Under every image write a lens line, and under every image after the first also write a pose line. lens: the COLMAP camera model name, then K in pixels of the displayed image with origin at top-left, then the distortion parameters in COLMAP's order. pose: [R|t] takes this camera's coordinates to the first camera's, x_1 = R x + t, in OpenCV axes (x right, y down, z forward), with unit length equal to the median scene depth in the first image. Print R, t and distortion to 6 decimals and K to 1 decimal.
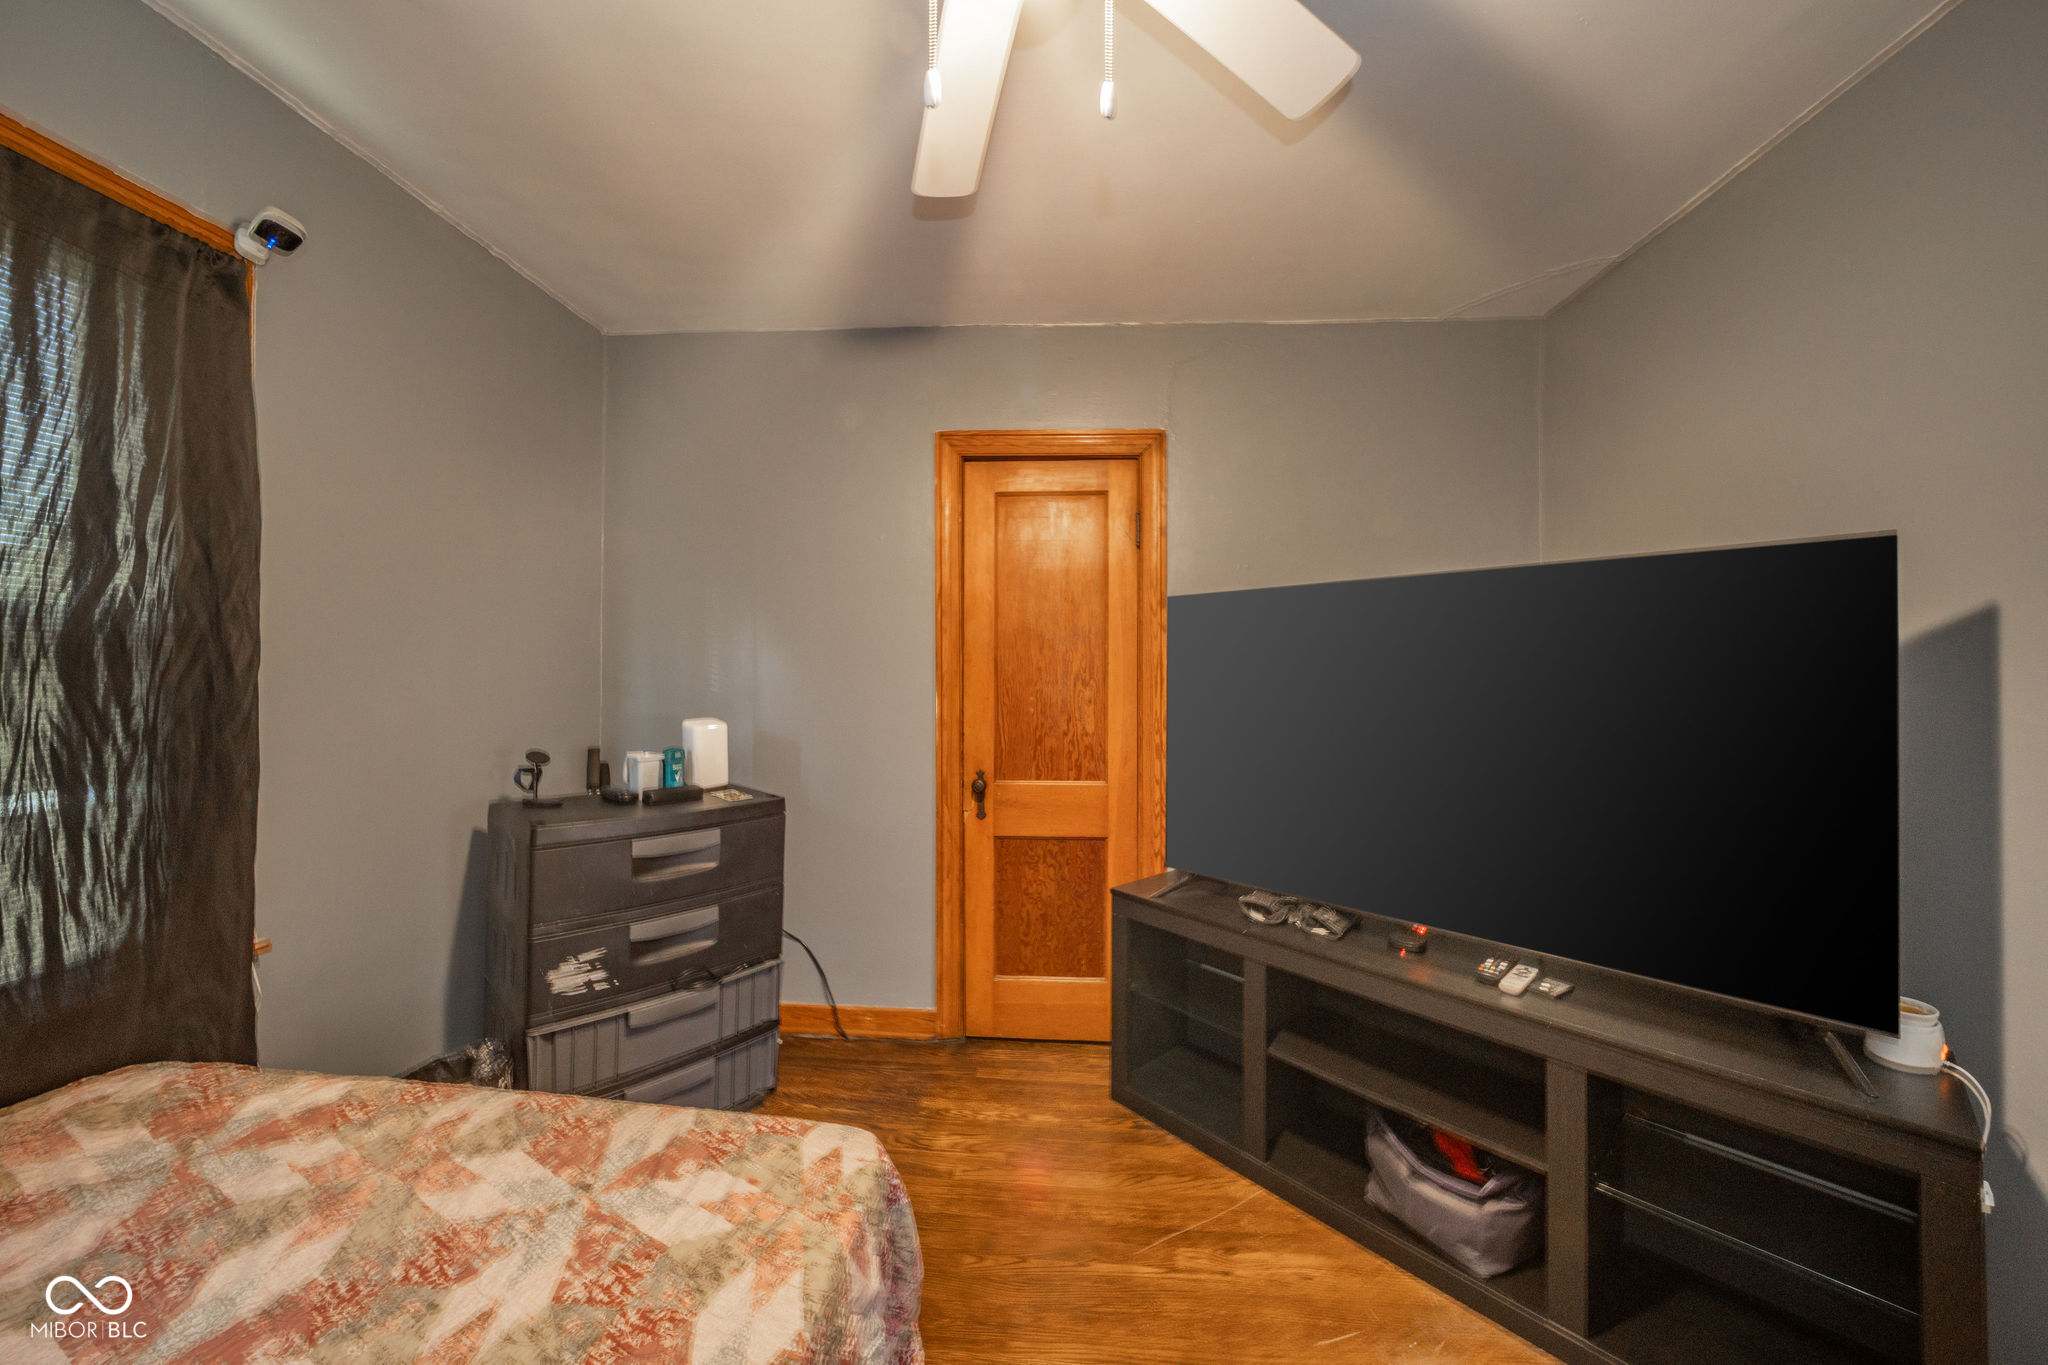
lens RADIAL K [[722.0, 0, 1033.0], [0, 722.0, 680.7], [0, 0, 1]] dist [-0.000356, -0.000313]
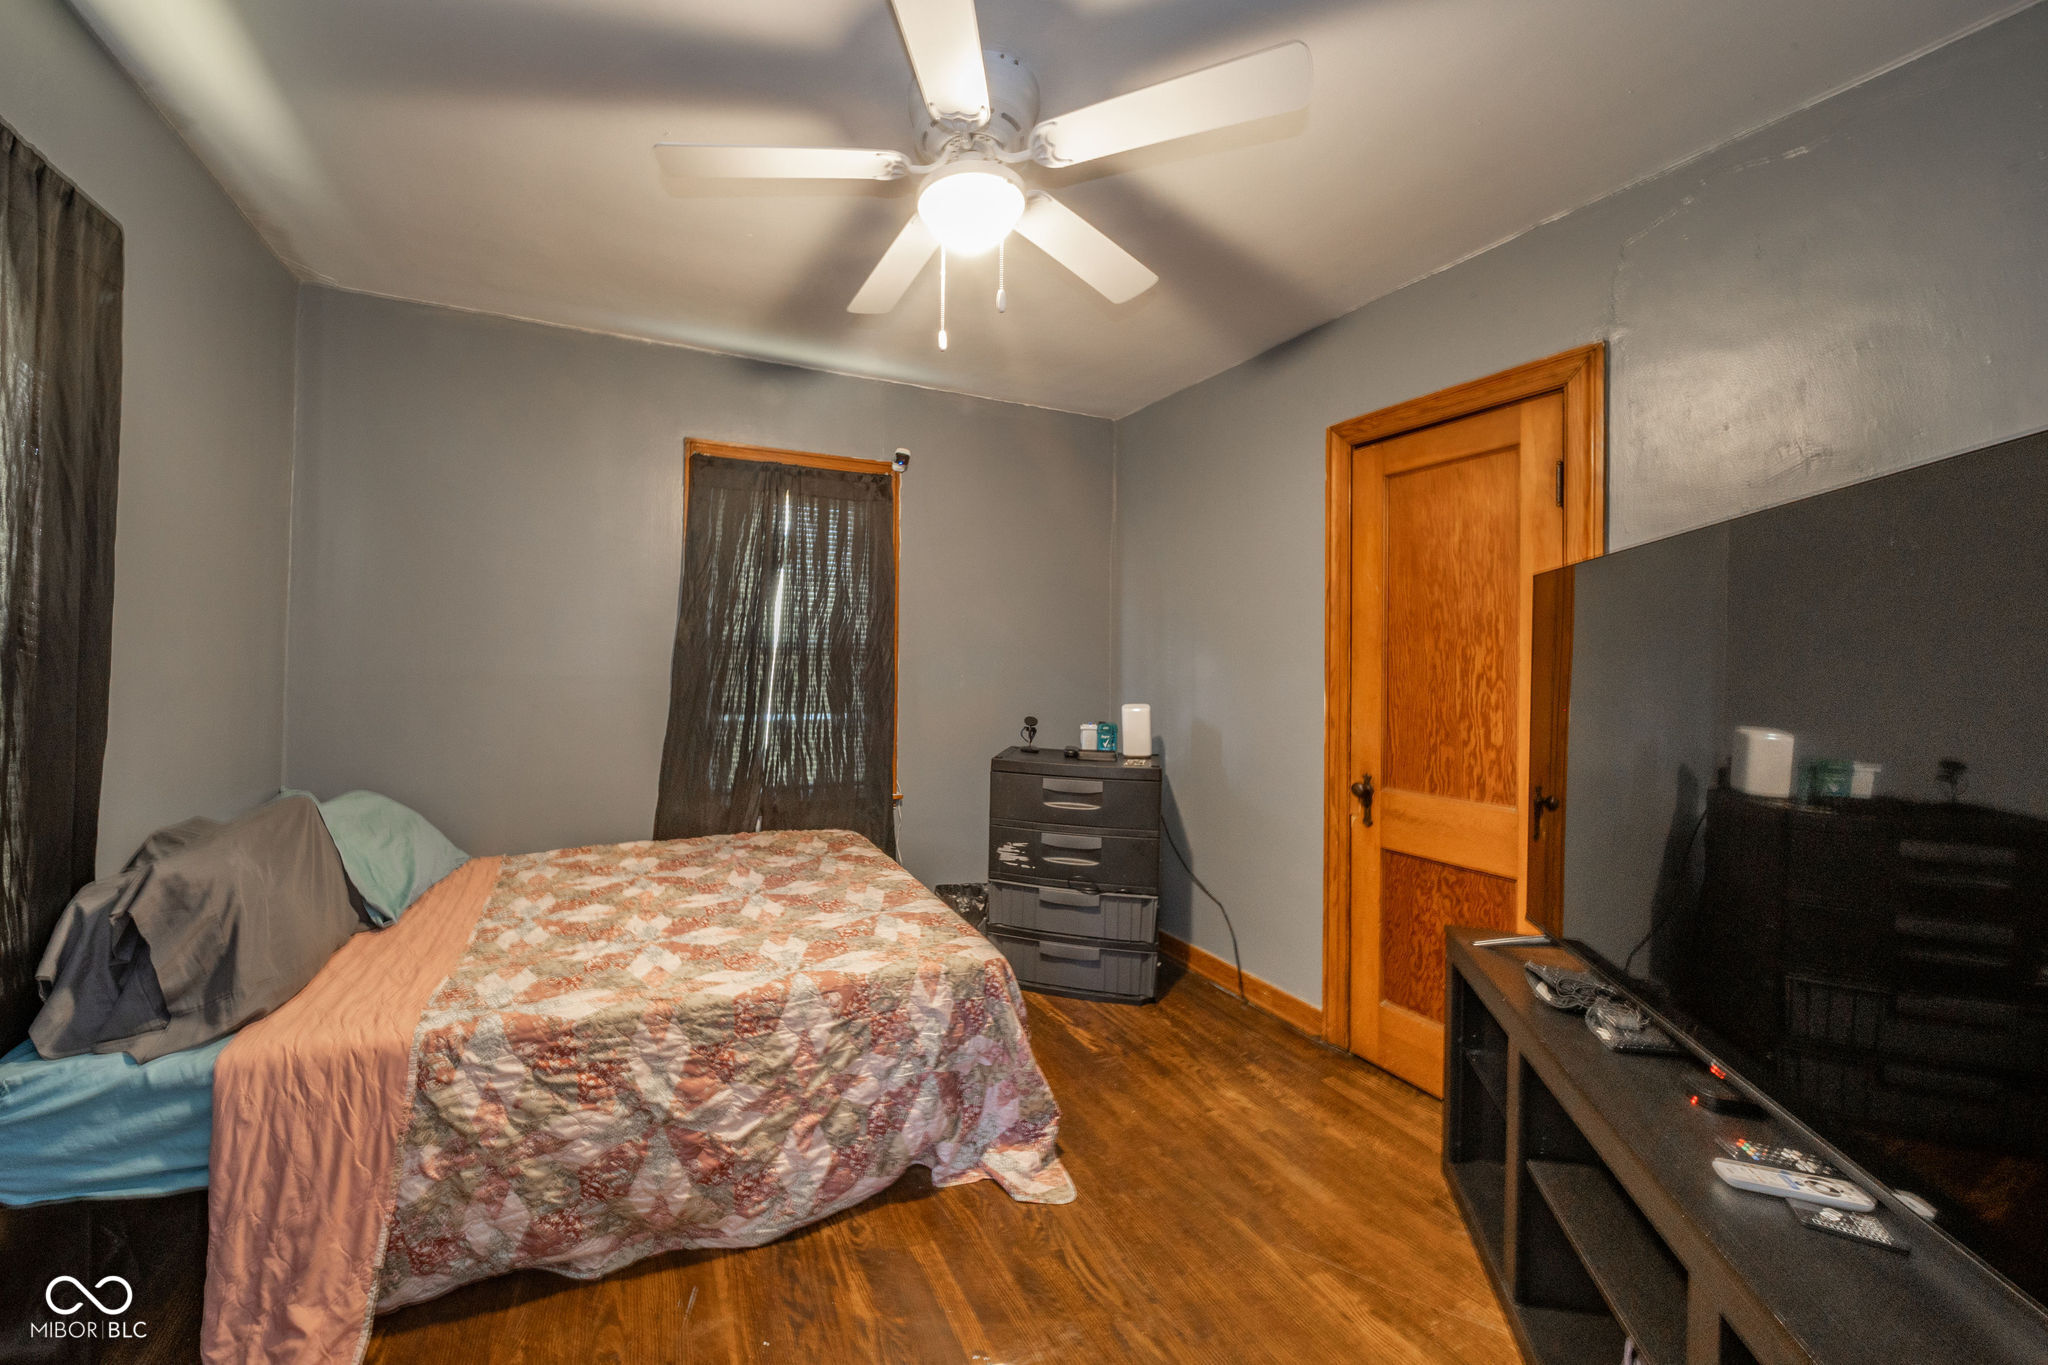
lens RADIAL K [[927.7, 0, 1024.0], [0, 927.7, 682.5], [0, 0, 1]] dist [-0.001338, -0.000128]
pose [[0.442175, 0.017602, -0.896756, 0.815065], [-0.018556, 0.999773, 0.010474, 0.000751], [0.896737, 0.012009, 0.442401, 0.065789]]
